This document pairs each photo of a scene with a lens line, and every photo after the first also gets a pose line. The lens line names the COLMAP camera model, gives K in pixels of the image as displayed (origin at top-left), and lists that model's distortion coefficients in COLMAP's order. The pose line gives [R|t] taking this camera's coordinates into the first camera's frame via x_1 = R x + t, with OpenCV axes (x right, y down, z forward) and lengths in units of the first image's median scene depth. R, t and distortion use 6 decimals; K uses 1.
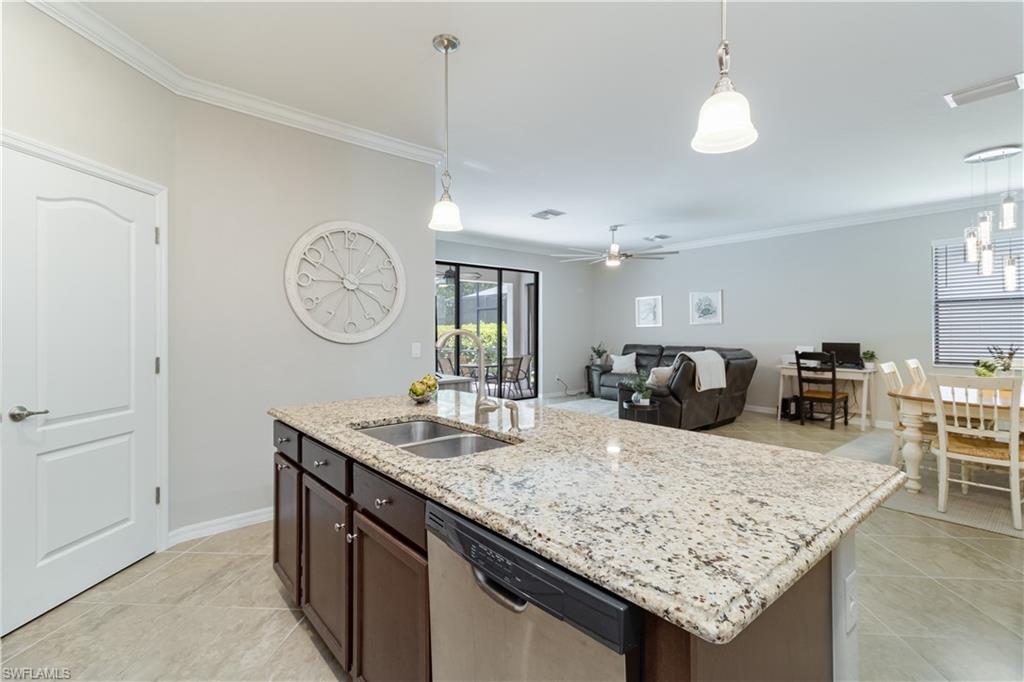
lens RADIAL K [[480.3, 0, 513.8], [0, 480.3, 332.5], [0, 0, 1]] dist [0.003305, 0.001229]
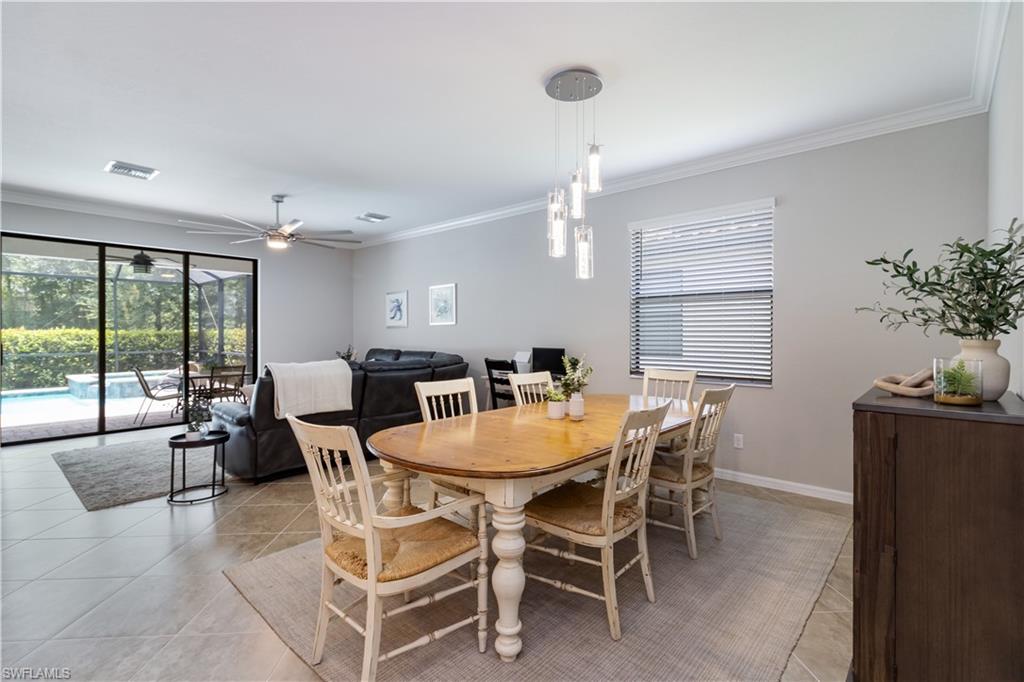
lens RADIAL K [[480.3, 0, 516.8], [0, 480.3, 333.4], [0, 0, 1]] dist [0.003305, 0.001229]
pose [[0.989960, 0.002985, 0.141318, 0.425059], [-0.002922, 0.999996, -0.000654, -0.002613], [-0.141319, 0.000235, 0.989964, 0.163939]]
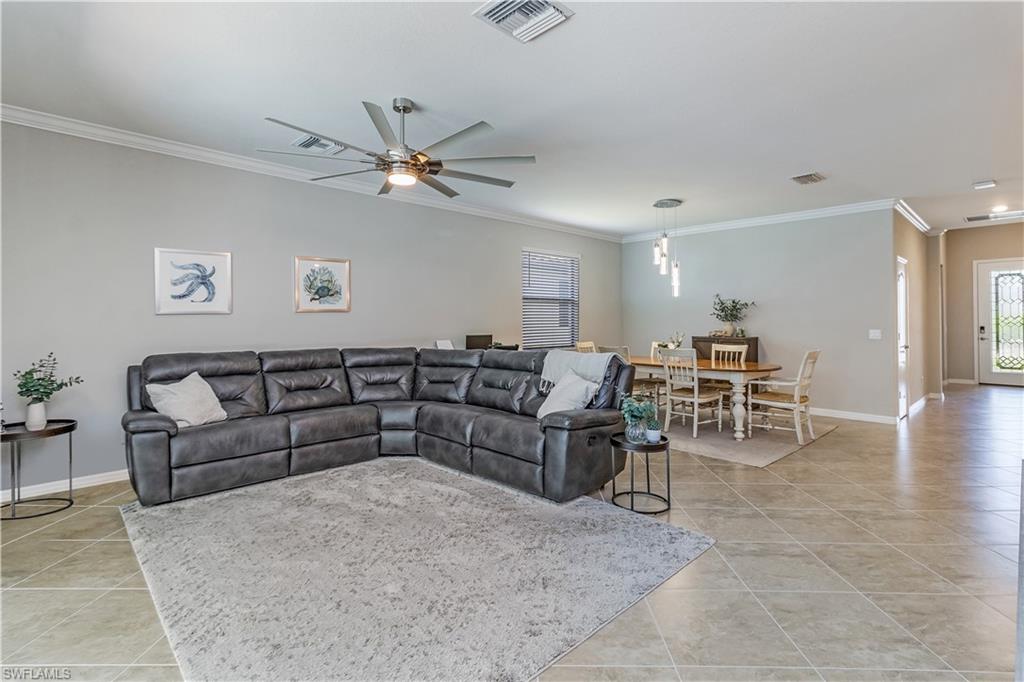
lens RADIAL K [[480.3, 0, 513.0], [0, 480.3, 319.3], [0, 0, 1]] dist [0.003305, 0.001229]
pose [[-0.056335, 0.009596, 0.998366, -0.231618], [0.009260, 0.999916, -0.009089, -0.000403], [-0.998369, 0.008733, -0.056419, 0.821183]]
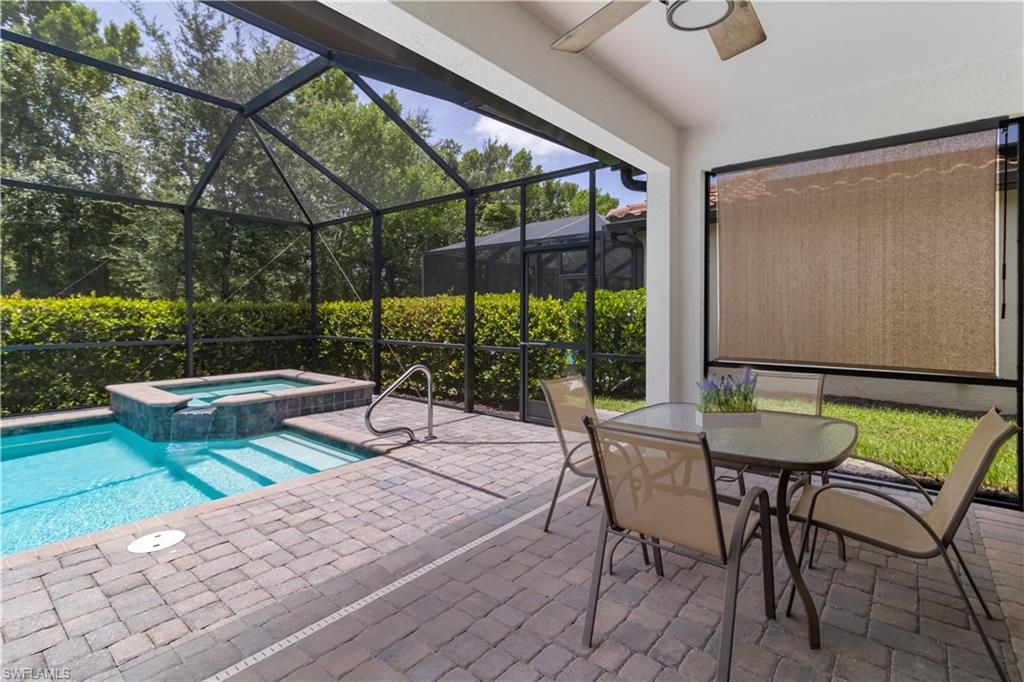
lens RADIAL K [[480.3, 0, 519.3], [0, 480.3, 315.2], [0, 0, 1]] dist [0.003305, 0.001229]
pose [[0.982888, 0.006600, 0.184083, -0.267885], [-0.006277, 0.999978, -0.002336, 0.016314], [-0.184095, 0.001140, 0.982908, 0.994439]]
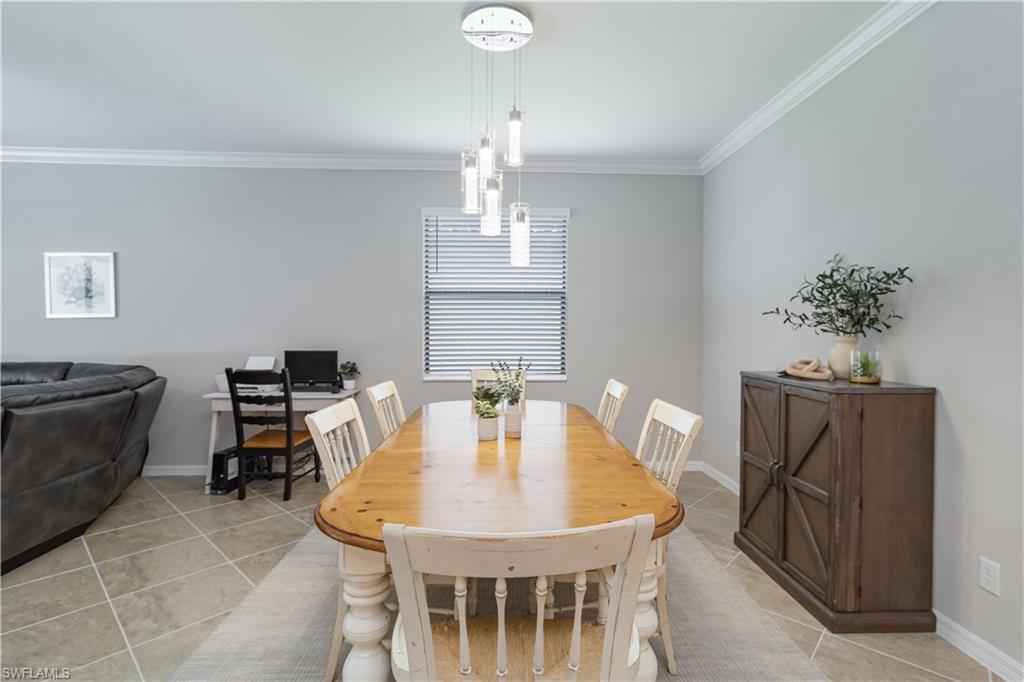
lens RADIAL K [[480.3, 0, 527.1], [0, 480.3, 333.5], [0, 0, 1]] dist [0.003305, 0.001229]
pose [[0.607860, -0.002512, 0.794041, 0.290723], [-0.001729, 0.999988, 0.004487, -0.003623], [-0.794043, -0.004100, 0.607848, 0.324322]]
